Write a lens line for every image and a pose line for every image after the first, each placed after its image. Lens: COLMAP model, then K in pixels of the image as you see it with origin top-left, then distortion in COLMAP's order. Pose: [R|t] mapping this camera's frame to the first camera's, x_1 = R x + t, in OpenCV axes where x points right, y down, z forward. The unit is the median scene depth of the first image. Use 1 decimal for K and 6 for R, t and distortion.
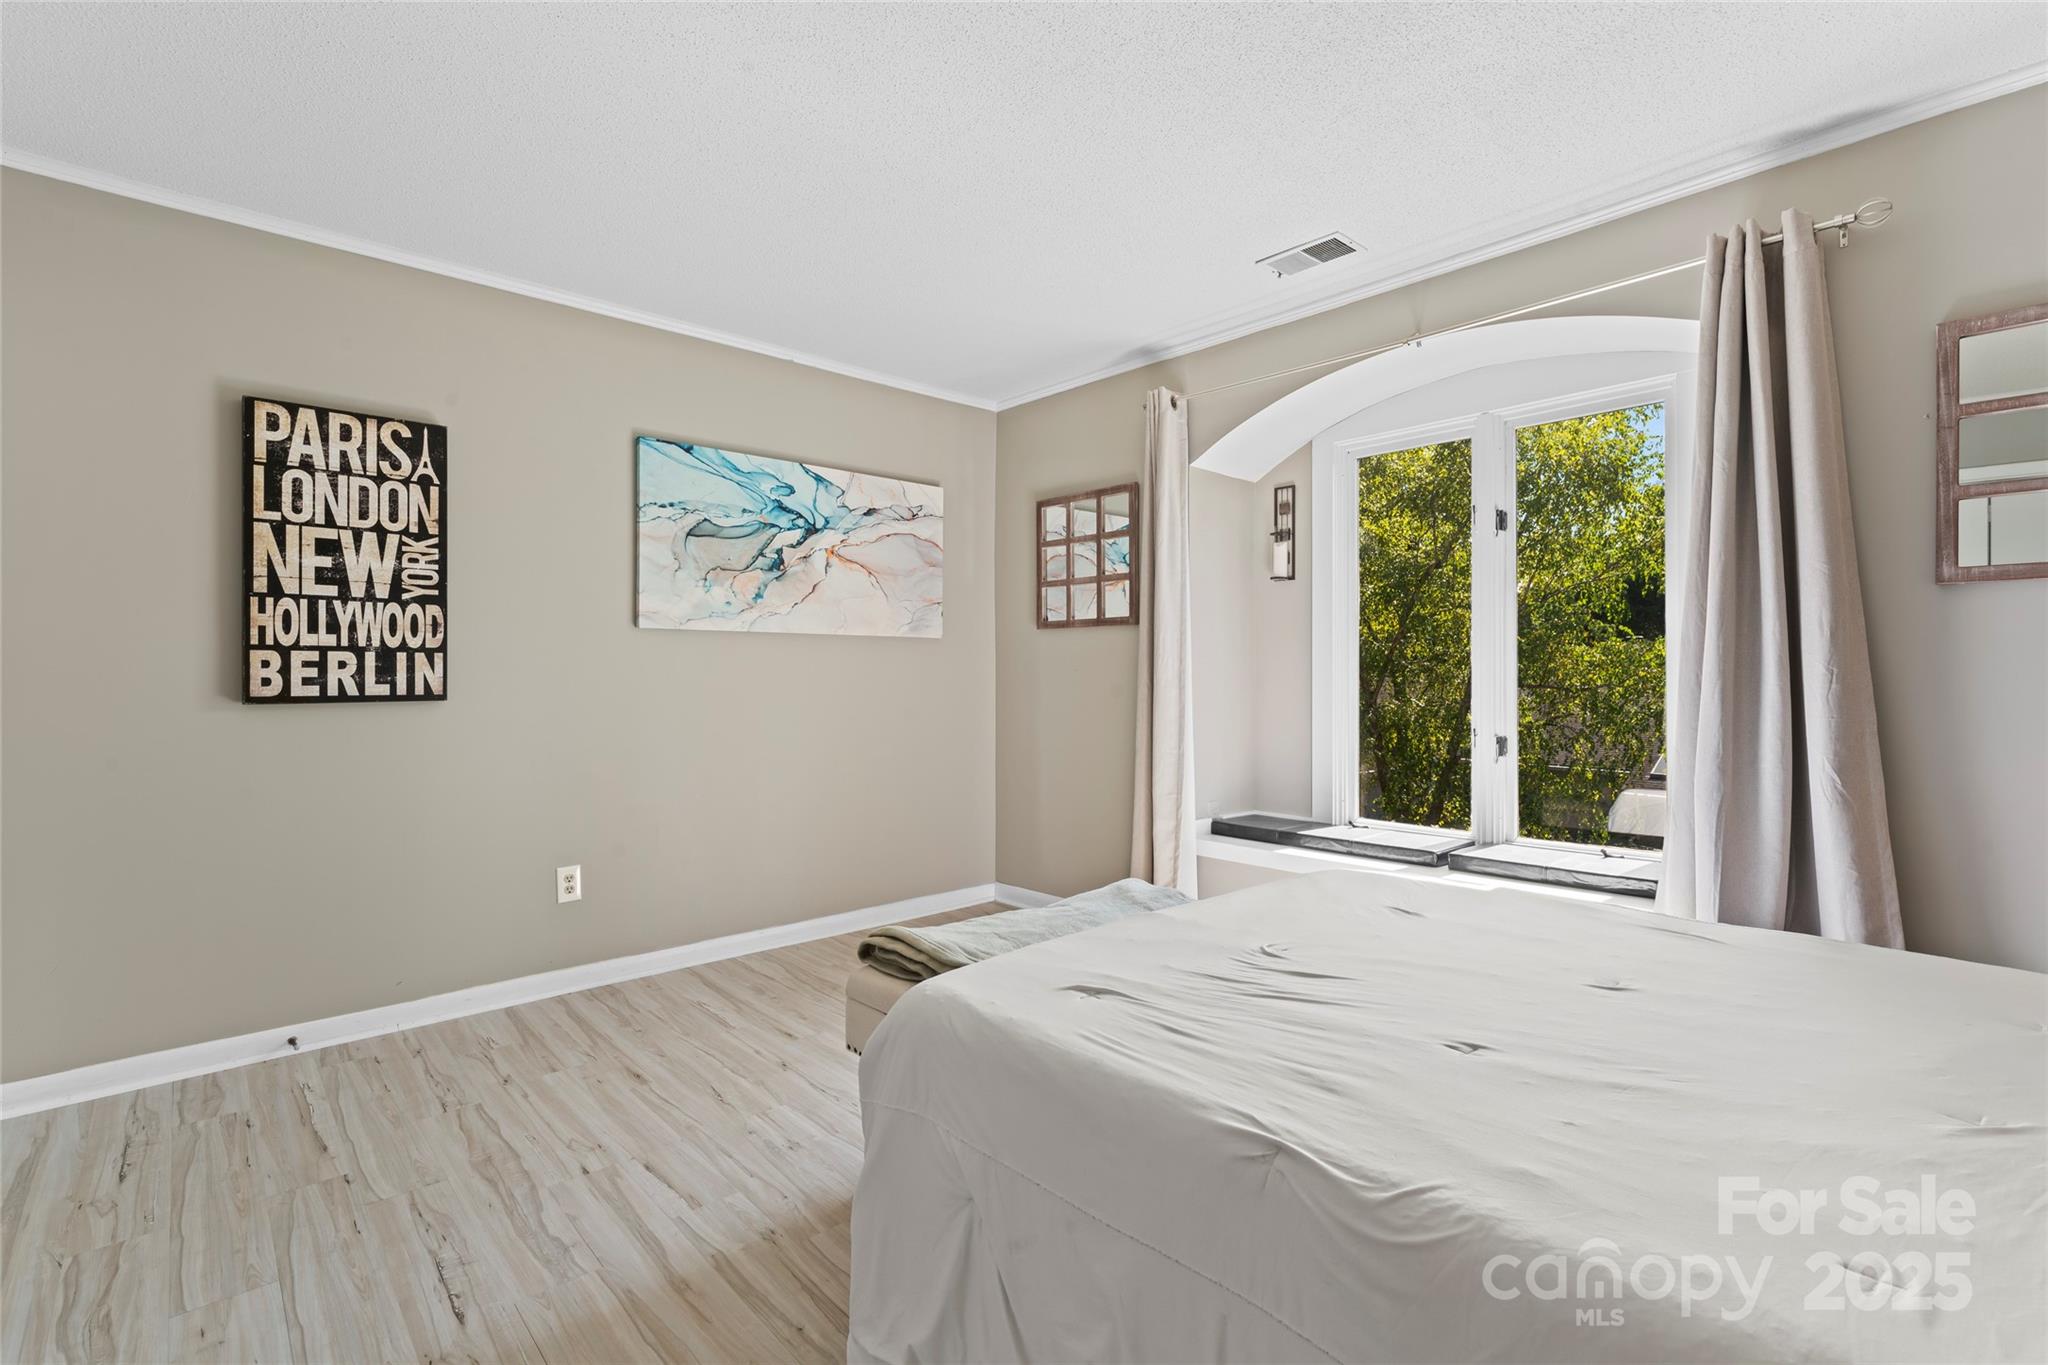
lens RADIAL K [[925.9, 0, 1013.7], [0, 925.9, 665.9], [0, 0, 1]] dist [0.001255, -0.000003]
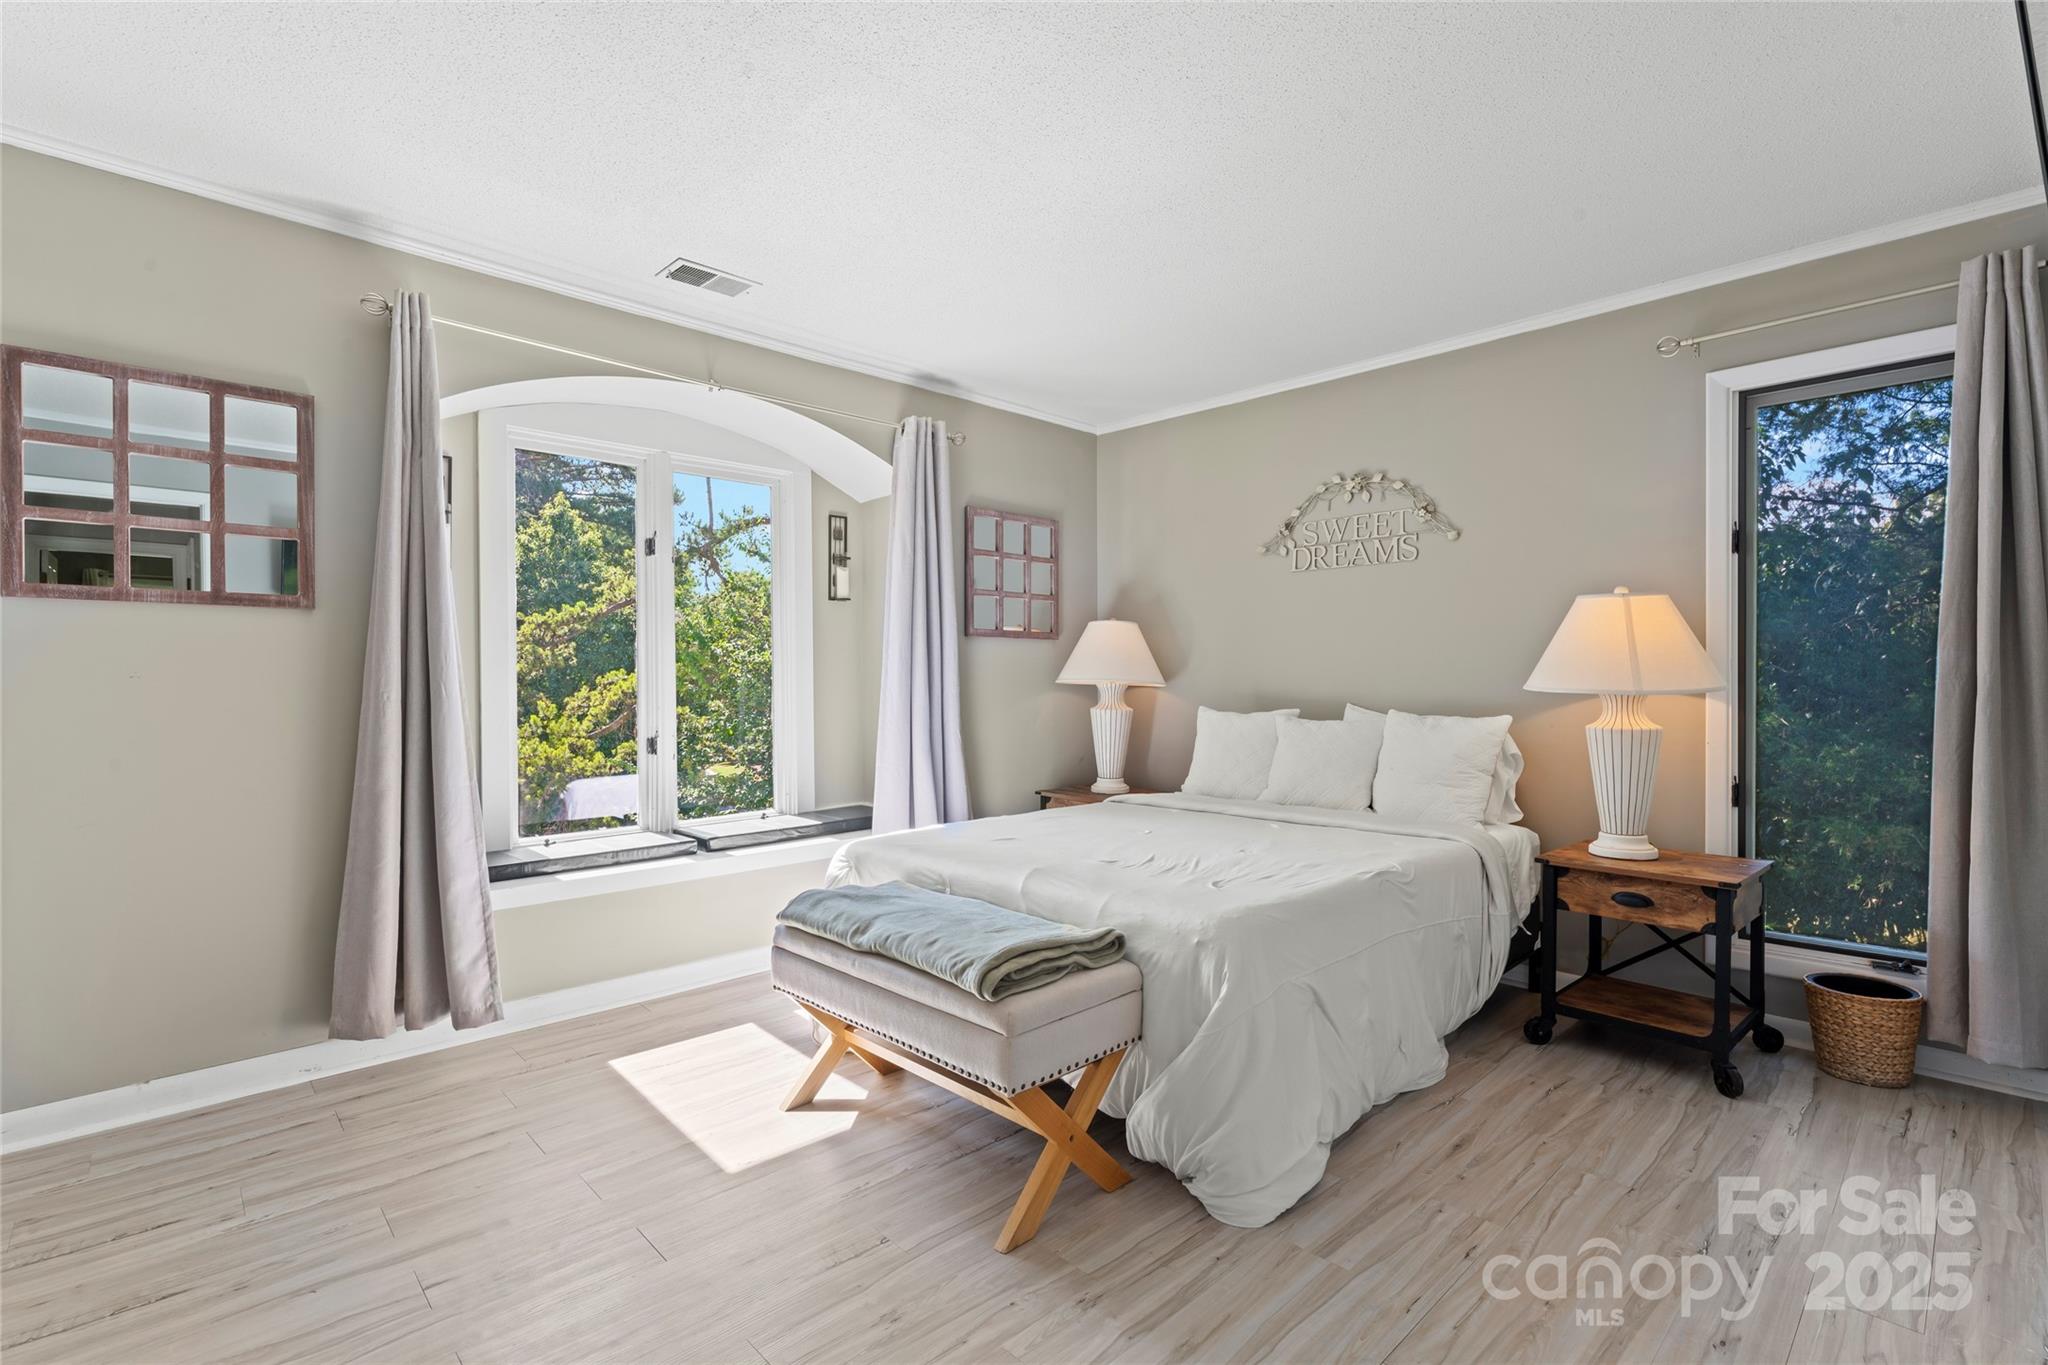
lens RADIAL K [[927.9, 0, 1020.3], [0, 927.9, 707.1], [0, 0, 1]] dist [-0.035357, 0.000039]
pose [[-0.027006, -0.009746, 0.999588, -0.847306], [0.001327, 0.999951, 0.009785, 0.028917], [-0.999634, 0.001591, -0.026992, 0.816910]]
